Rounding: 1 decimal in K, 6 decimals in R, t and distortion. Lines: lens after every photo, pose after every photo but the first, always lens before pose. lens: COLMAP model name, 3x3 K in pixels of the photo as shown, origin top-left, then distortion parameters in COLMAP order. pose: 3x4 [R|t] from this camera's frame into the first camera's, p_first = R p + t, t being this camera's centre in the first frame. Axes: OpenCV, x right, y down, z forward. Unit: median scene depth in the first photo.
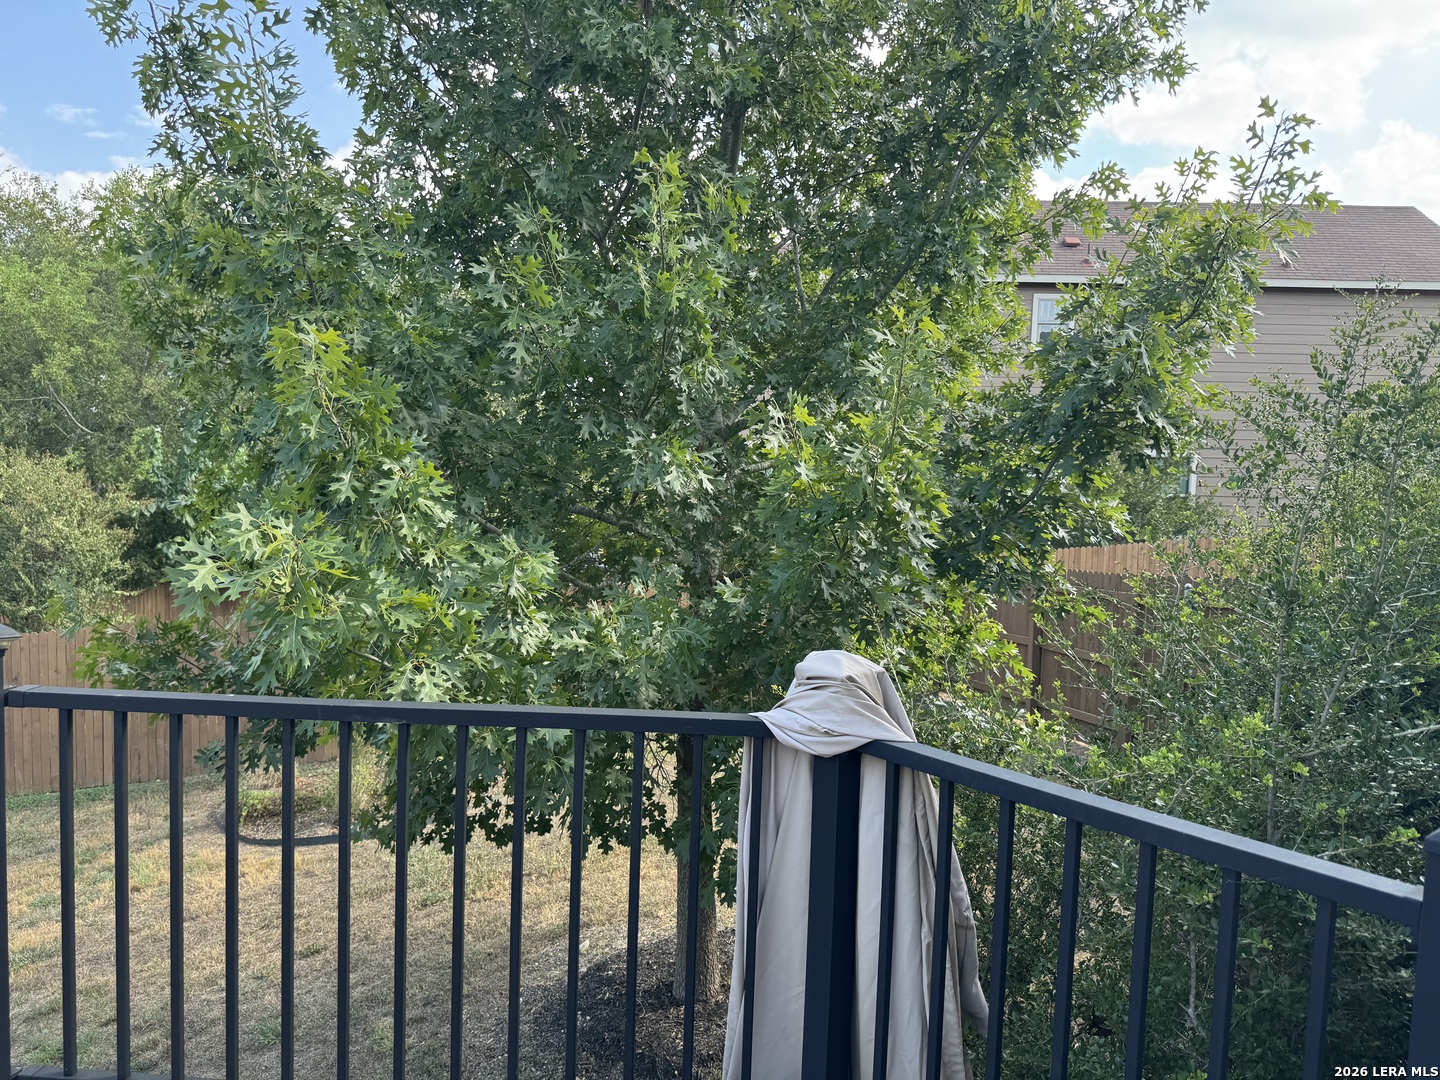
lens RADIAL K [[1002.2, 0, 720.0], [0, 1002.2, 540.0], [0, 0, 1]] dist [0.069574, -0.112156]
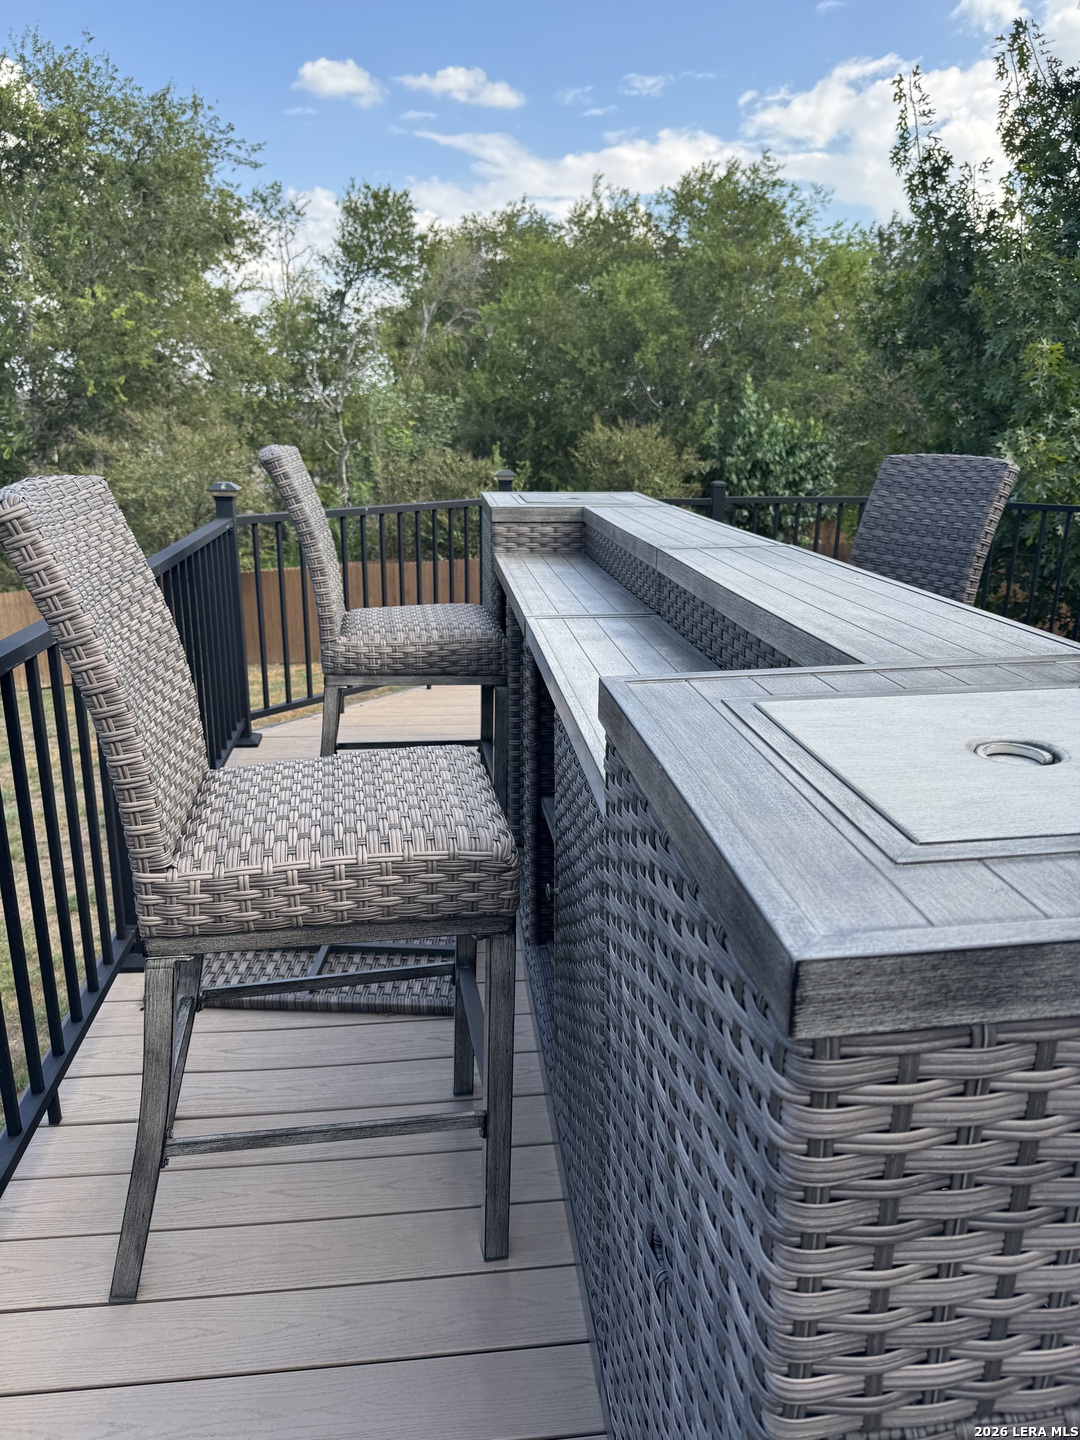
lens RADIAL K [[1002.2, 0, 540.0], [0, 1002.2, 720.0], [0, 0, 1]] dist [0.069574, -0.112156]
pose [[0.829297, 0.141424, -0.540617, -0.003665], [-0.030855, 0.977558, 0.208395, 0.022386], [0.557956, -0.156140, 0.815049, -0.209675]]
